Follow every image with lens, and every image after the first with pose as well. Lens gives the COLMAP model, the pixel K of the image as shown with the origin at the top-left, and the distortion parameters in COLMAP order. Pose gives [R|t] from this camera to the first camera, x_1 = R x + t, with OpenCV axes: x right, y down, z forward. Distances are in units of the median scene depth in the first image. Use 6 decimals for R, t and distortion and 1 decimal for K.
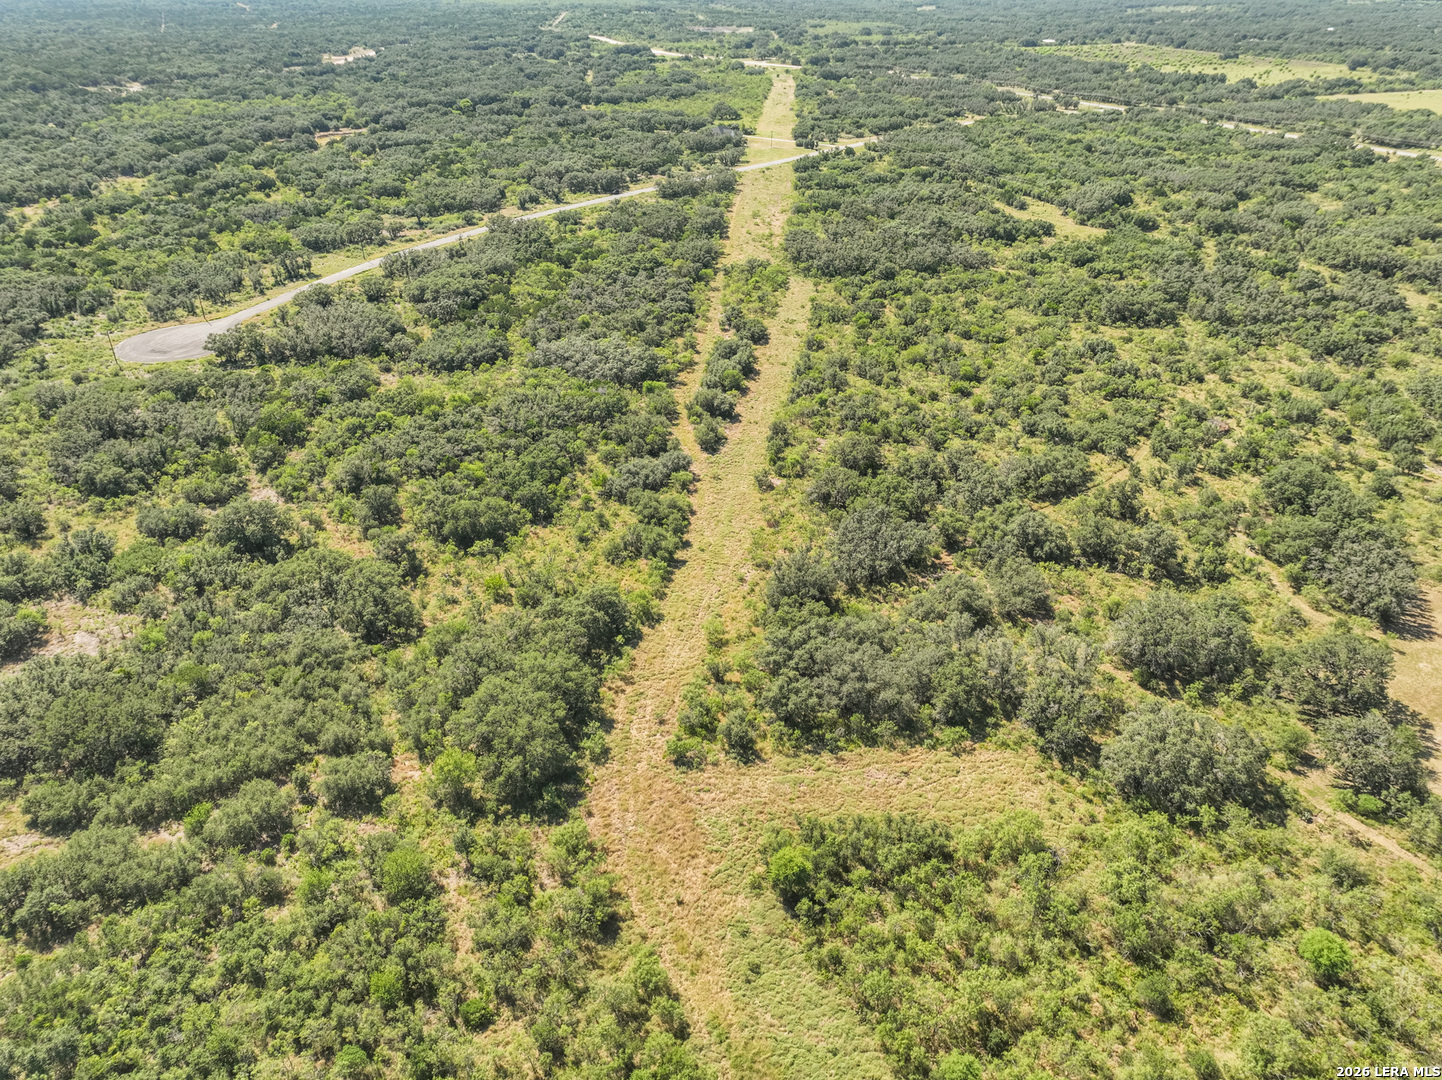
lens RADIAL K [[1017.4, 0, 719.7], [0, 1017.4, 532.8], [0, 0, 1]] dist [-0.004816, 0.022690]
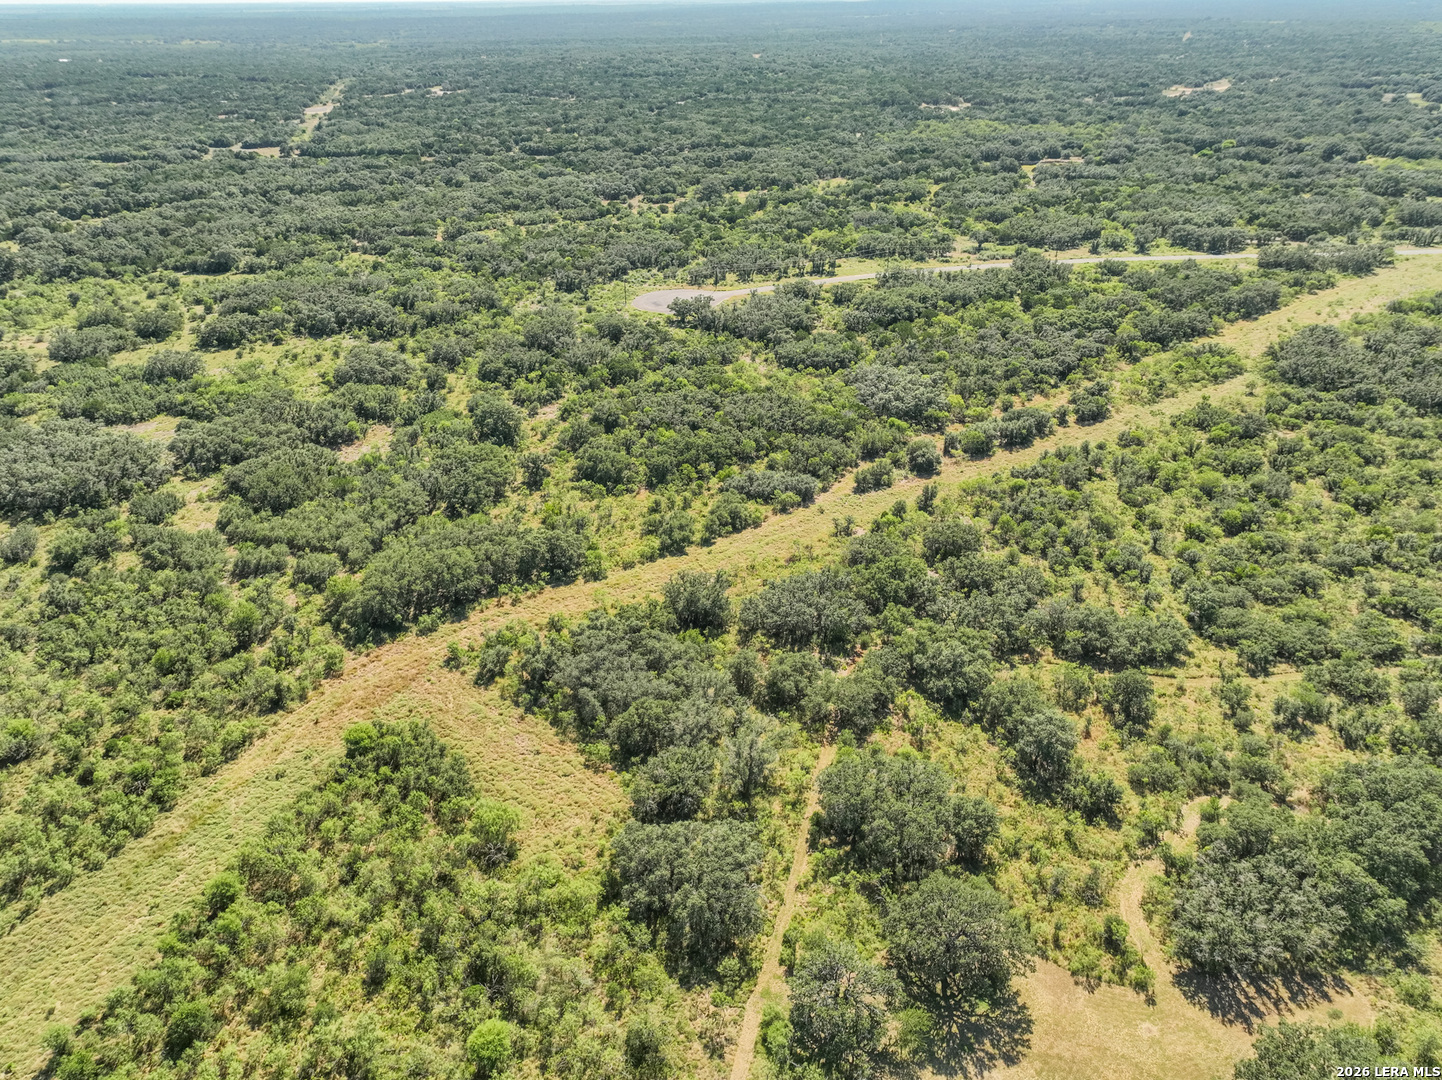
lens RADIAL K [[1017.4, 0, 718.8], [0, 1017.4, 543.5], [0, 0, 1]] dist [-0.004816, 0.022690]
pose [[0.662137, 0.347613, -0.663882, 0.557158], [-0.355782, 0.925517, 0.129759, -0.107295], [0.659540, 0.150280, 0.736494, 0.162441]]
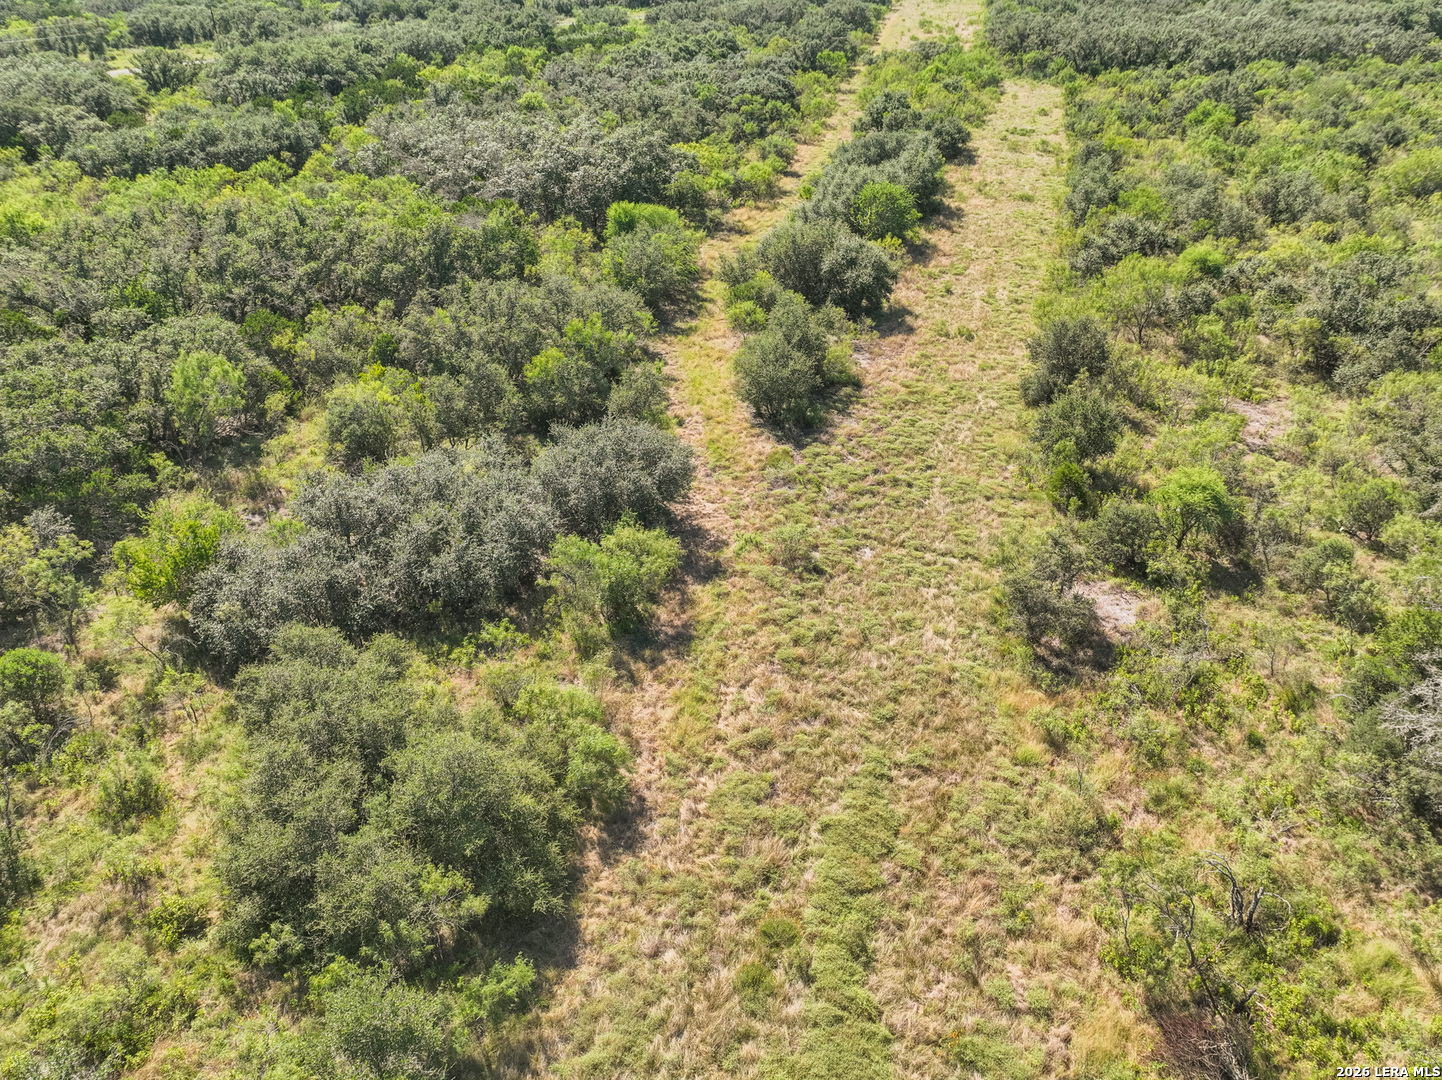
lens RADIAL K [[1017.4, 0, 722.1], [0, 1017.4, 541.6], [0, 0, 1]] dist [-0.004816, 0.022690]
pose [[0.992045, 0.060168, -0.110577, 0.003032], [-0.056292, 0.997697, 0.037851, -0.057409], [0.112600, -0.031325, 0.993147, 0.700478]]
